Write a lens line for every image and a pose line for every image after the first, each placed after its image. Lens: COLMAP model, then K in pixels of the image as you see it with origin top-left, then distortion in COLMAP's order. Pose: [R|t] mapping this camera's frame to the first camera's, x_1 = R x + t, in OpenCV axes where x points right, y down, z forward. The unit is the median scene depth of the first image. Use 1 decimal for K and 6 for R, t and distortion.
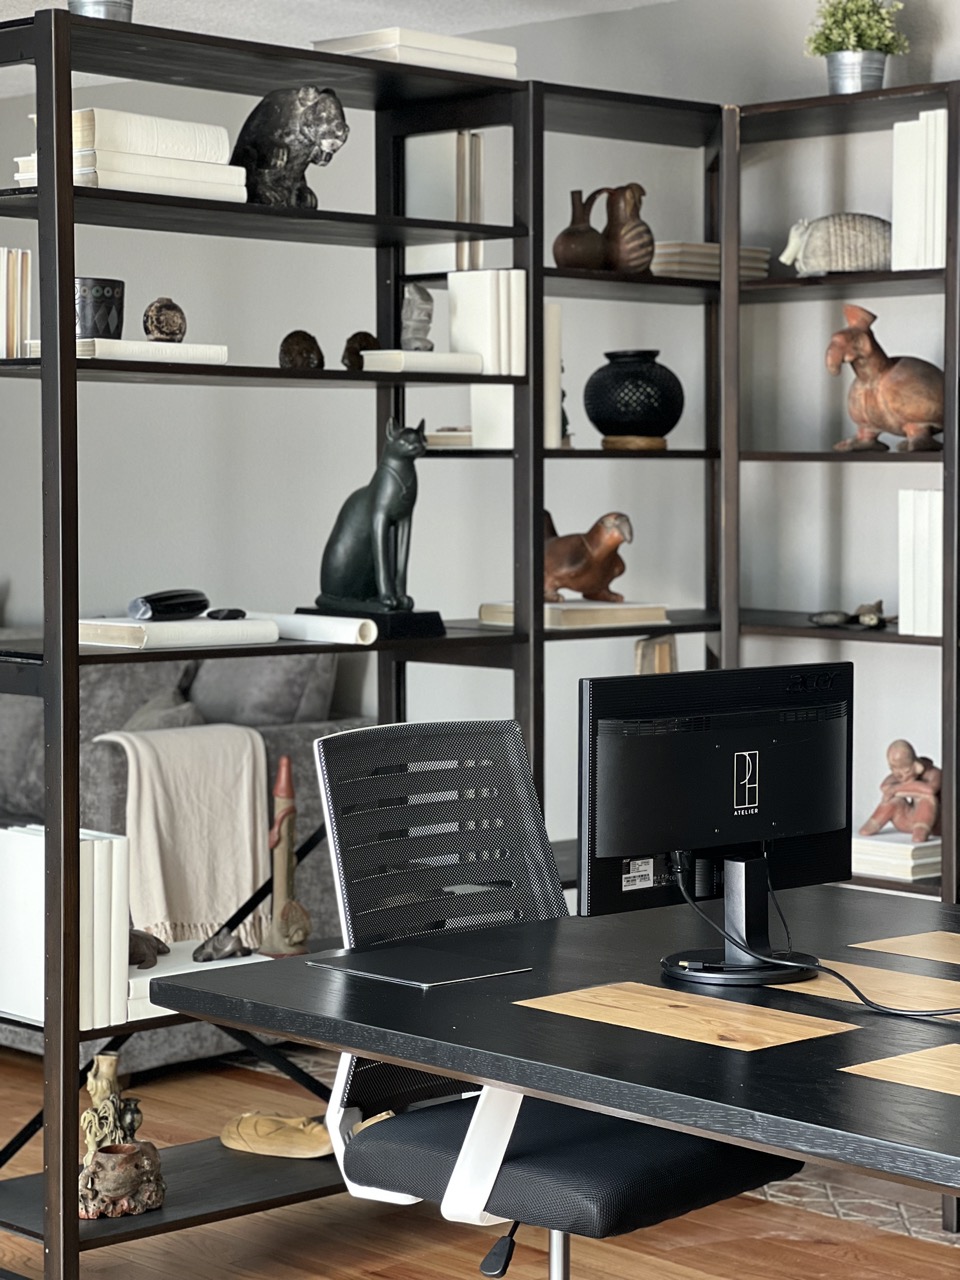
lens RADIAL K [[2871.6, 0, 483.8], [0, 2871.6, 634.5], [0, 0, 1]] dist [-0.255304, 6.423235]
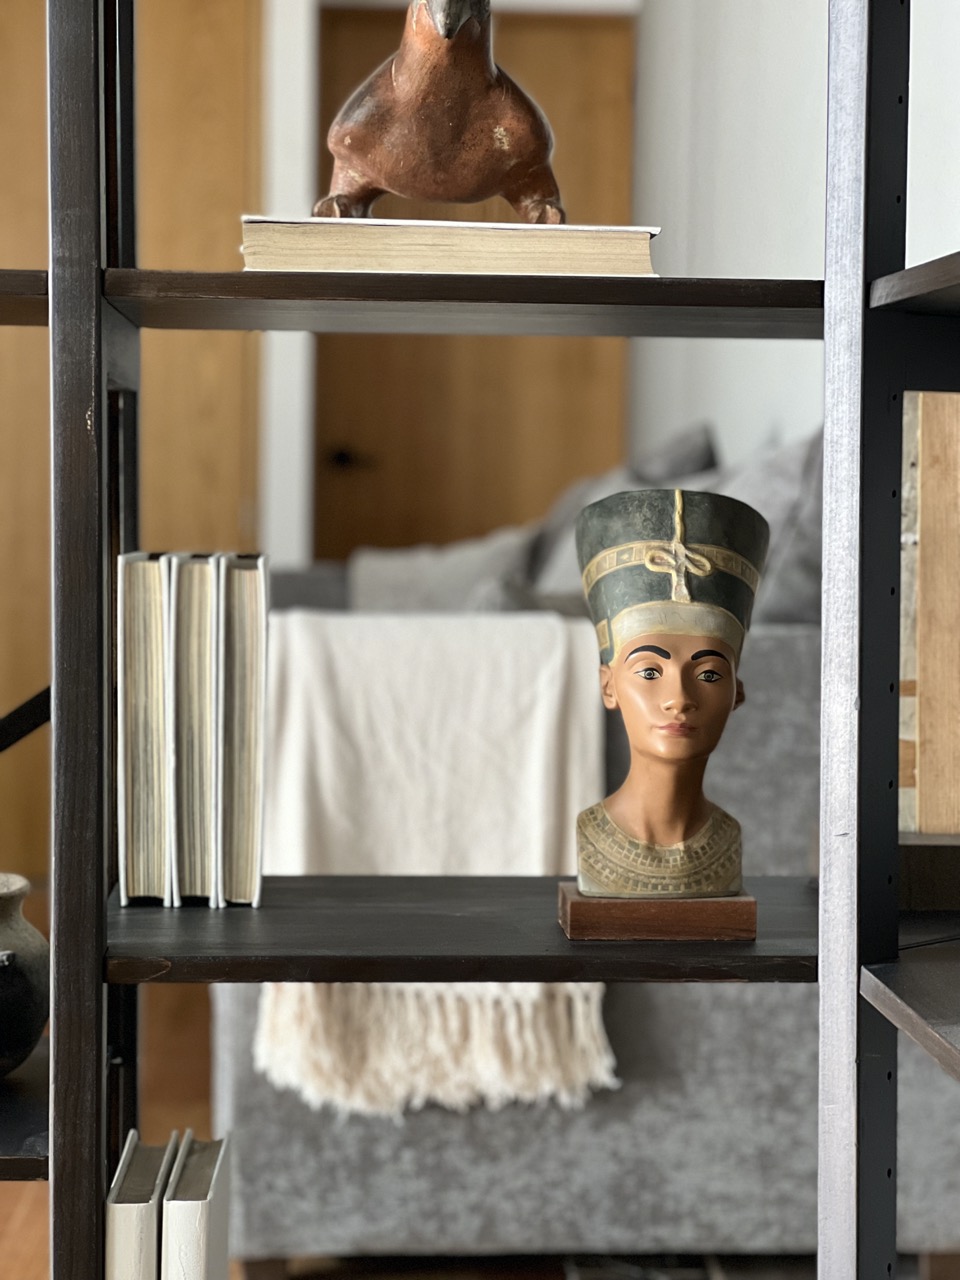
lens RADIAL K [[2871.6, 0, 483.8], [0, 2871.6, 634.5], [0, 0, 1]] dist [-0.255304, 6.423235]
pose [[0.756816, 0.037540, -0.652549, 0.290001], [-0.045382, 0.998958, 0.004836, 0.040228], [0.652051, 0.025954, 0.757731, 0.731407]]
